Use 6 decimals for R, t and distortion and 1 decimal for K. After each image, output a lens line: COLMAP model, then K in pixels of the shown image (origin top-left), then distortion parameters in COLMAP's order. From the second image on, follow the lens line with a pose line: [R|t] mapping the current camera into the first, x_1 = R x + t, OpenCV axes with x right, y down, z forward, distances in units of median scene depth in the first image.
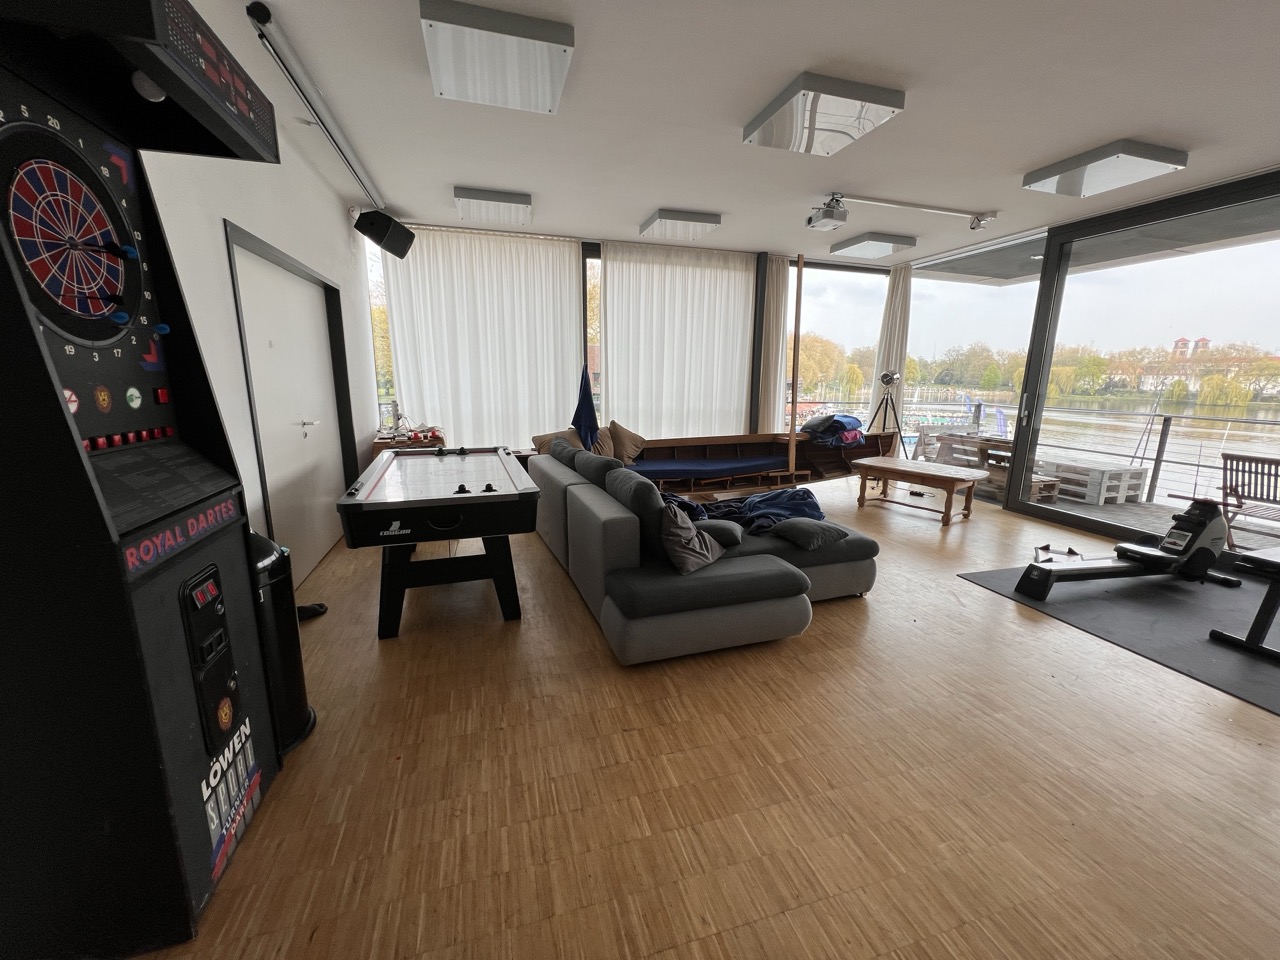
lens RADIAL K [[508.4, 0, 635.5], [0, 508.4, 478.7], [0, 0, 1]] dist [-0.000644, -0.000033]
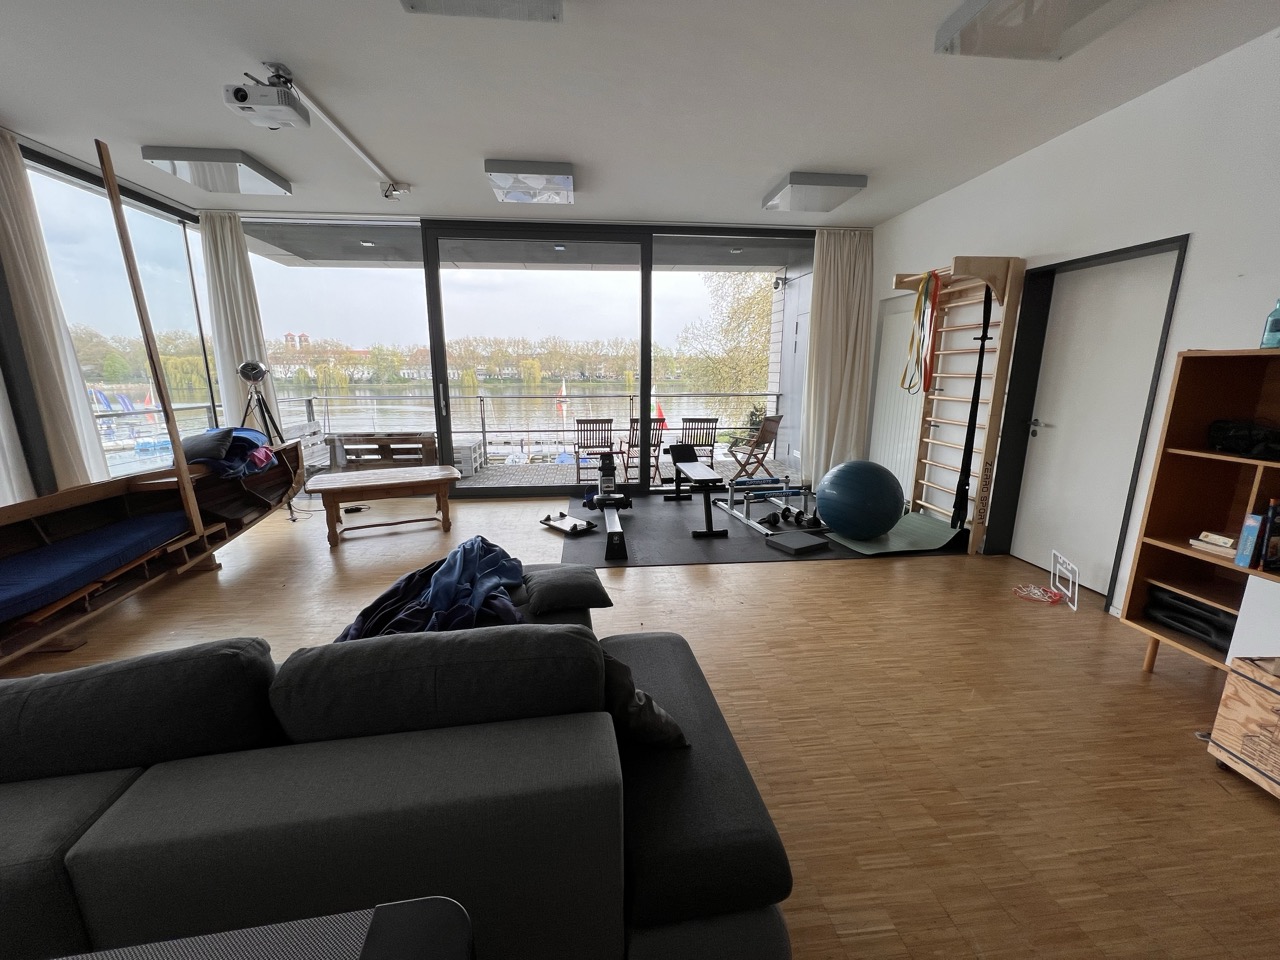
lens RADIAL K [[508.4, 0, 635.5], [0, 508.4, 478.7], [0, 0, 1]] dist [-0.000644, -0.000033]
pose [[0.174227, -0.219504, 0.959929, -0.156353], [0.200470, 0.962330, 0.183667, -0.081255], [-0.964083, 0.160437, 0.211668, 0.379093]]
